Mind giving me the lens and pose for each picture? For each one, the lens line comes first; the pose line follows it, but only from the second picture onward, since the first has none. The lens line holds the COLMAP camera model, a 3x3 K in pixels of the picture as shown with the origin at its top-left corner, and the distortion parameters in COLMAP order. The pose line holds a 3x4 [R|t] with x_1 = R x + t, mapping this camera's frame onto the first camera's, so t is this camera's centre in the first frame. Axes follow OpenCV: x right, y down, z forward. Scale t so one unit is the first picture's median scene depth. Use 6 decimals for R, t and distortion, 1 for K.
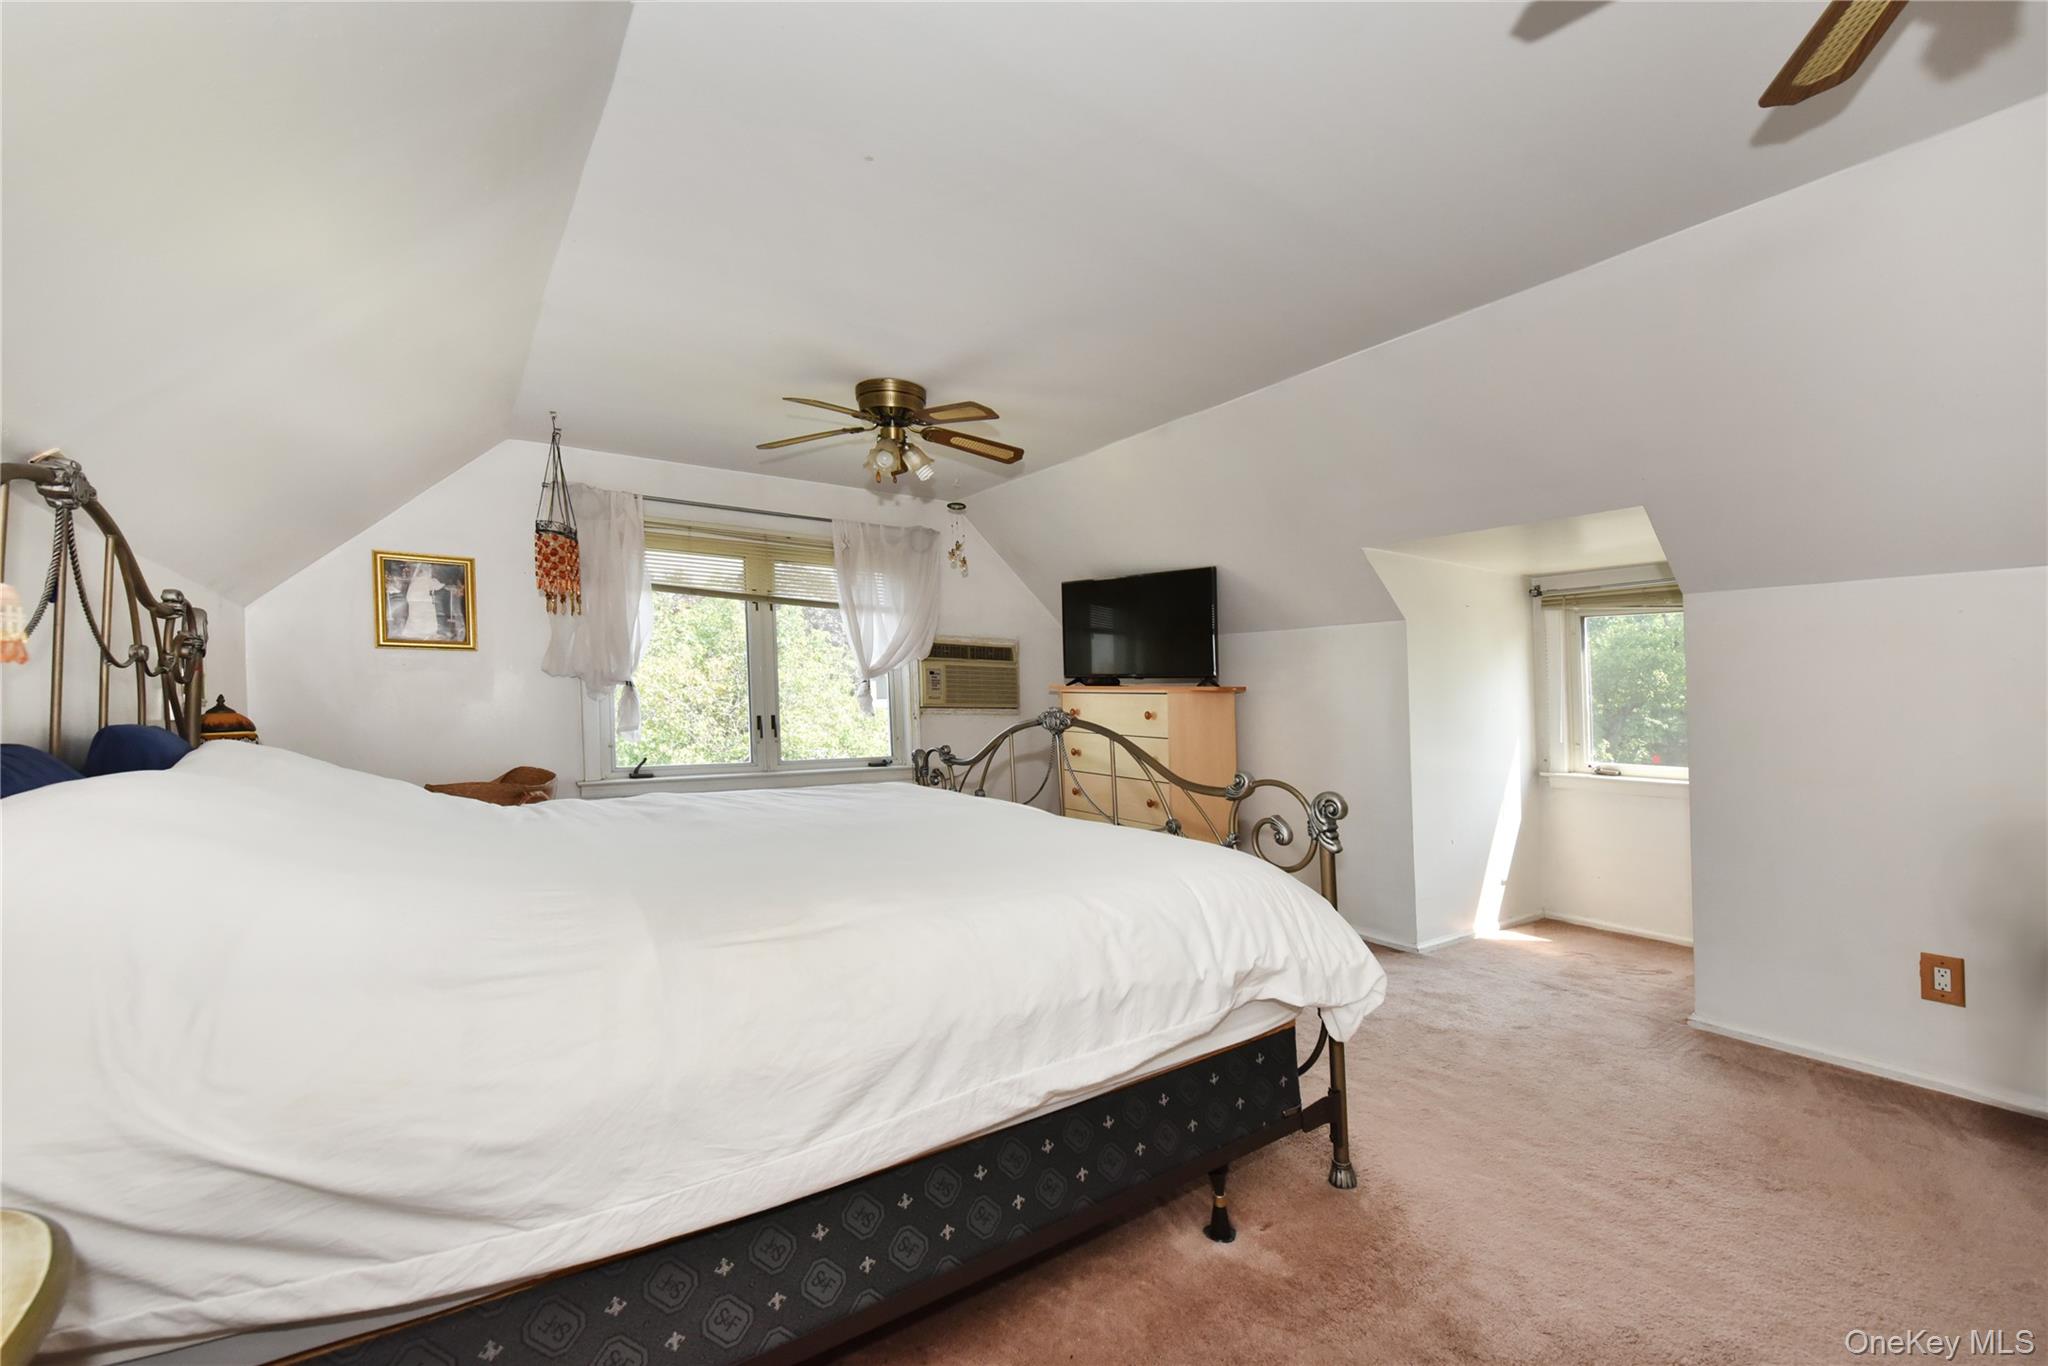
lens RADIAL K [[829.1, 0, 1106.8], [0, 829.1, 714.2], [0, 0, 1]] dist [-0.001555, -0.001716]
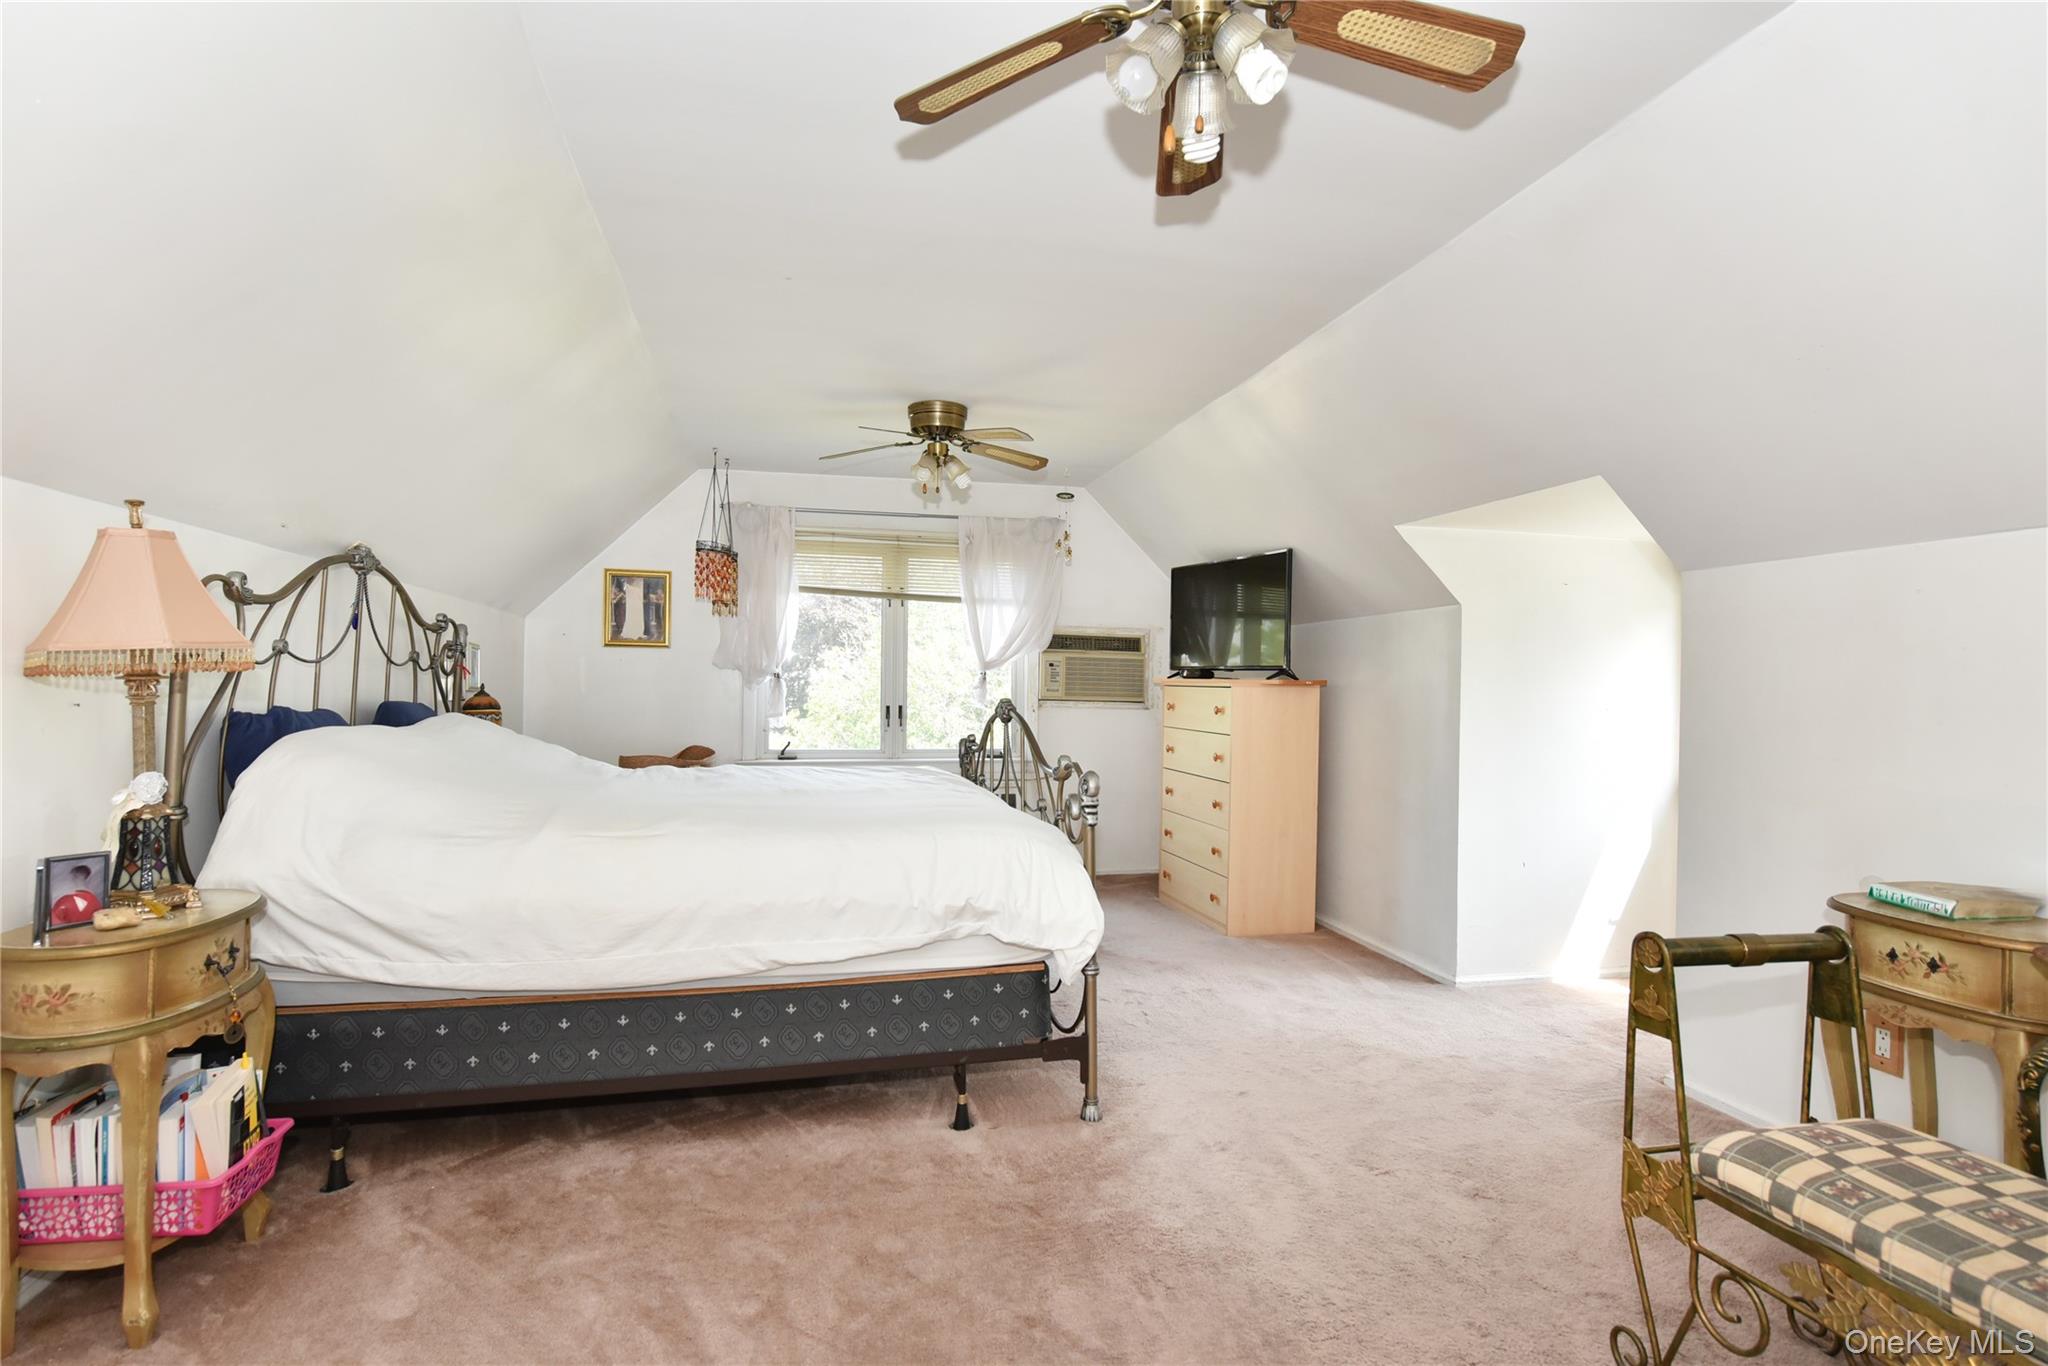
lens RADIAL K [[1012.5, 0, 1022.3], [0, 1012.5, 682.5], [0, 0, 1]] dist [0.003663, 0.000512]
pose [[0.913077, 0.005321, -0.407752, 0.317796], [-0.016917, 0.999548, -0.024838, 0.001815], [0.407436, 0.029577, 0.912755, -0.136599]]
